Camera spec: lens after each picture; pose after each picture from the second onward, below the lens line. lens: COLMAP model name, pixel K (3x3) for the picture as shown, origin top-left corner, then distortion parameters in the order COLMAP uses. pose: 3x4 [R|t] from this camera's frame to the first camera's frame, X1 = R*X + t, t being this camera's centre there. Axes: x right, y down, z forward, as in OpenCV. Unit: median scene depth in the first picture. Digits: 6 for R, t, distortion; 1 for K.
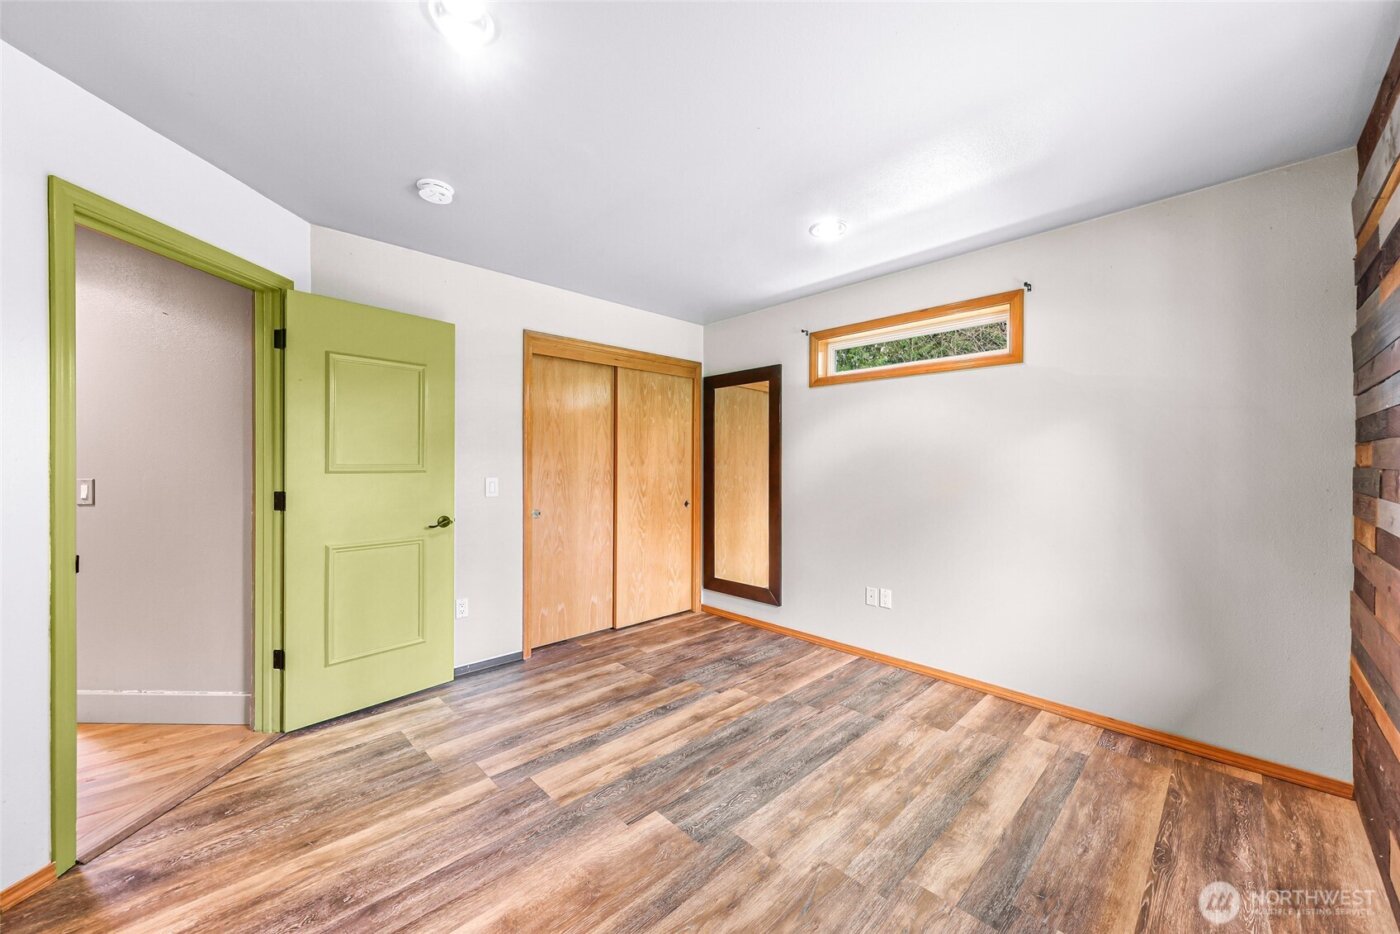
lens RADIAL K [[499.7, 0, 700.0], [0, 499.7, 467.0], [0, 0, 1]] dist [-0.000466, -0.000041]
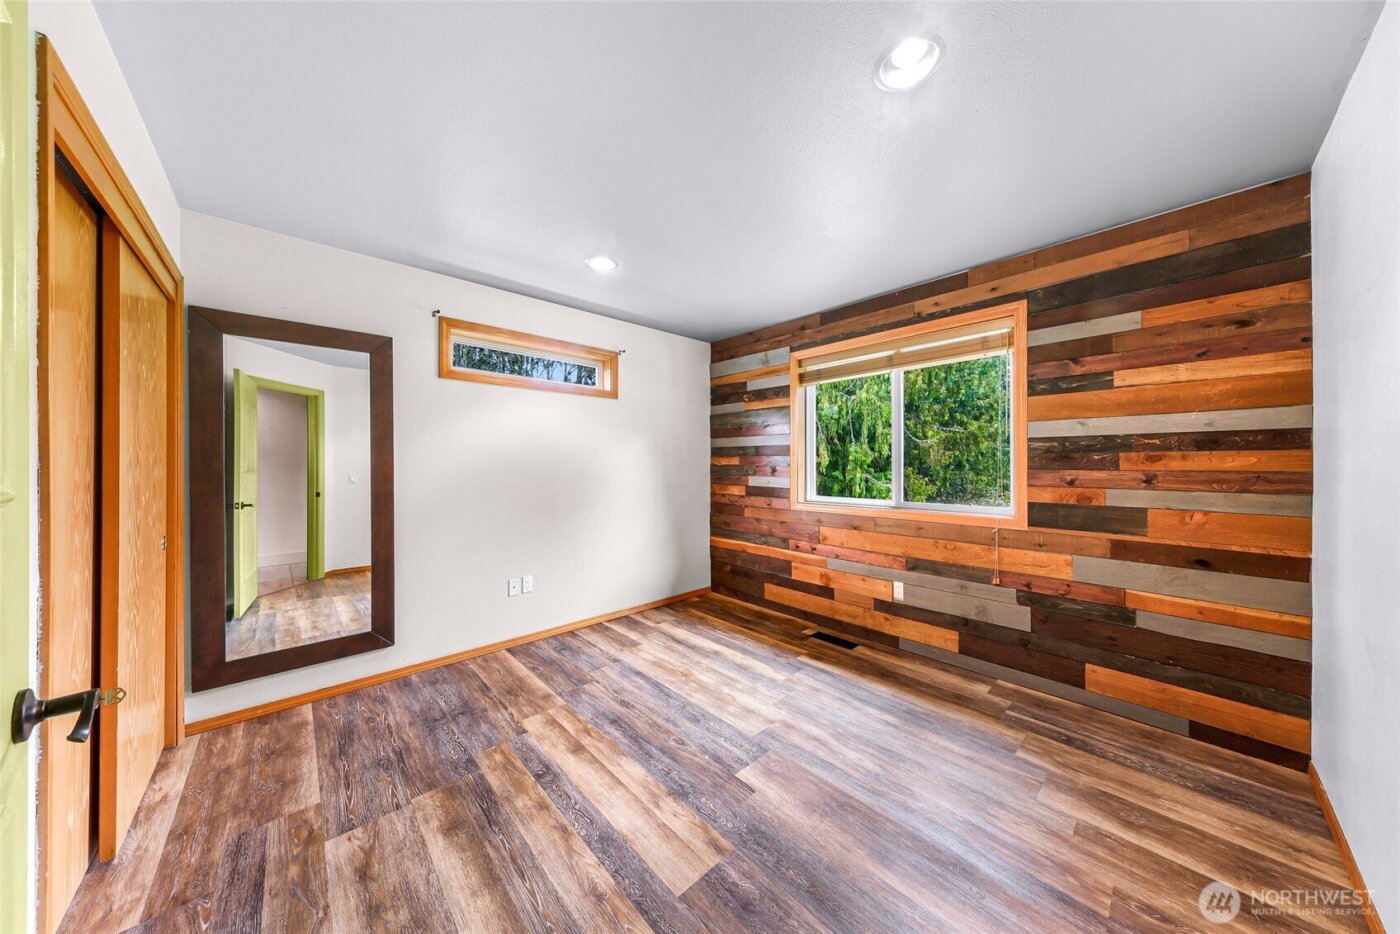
lens RADIAL K [[440.6, 0, 694.4], [0, 440.6, 461.2], [0, 0, 1]] dist [0.001322, 0.000063]
pose [[0.055325, 0.003889, 0.998461, -0.702019], [0.006416, 0.999970, -0.004250, -0.007200], [-0.998448, 0.006641, 0.055298, 0.668782]]
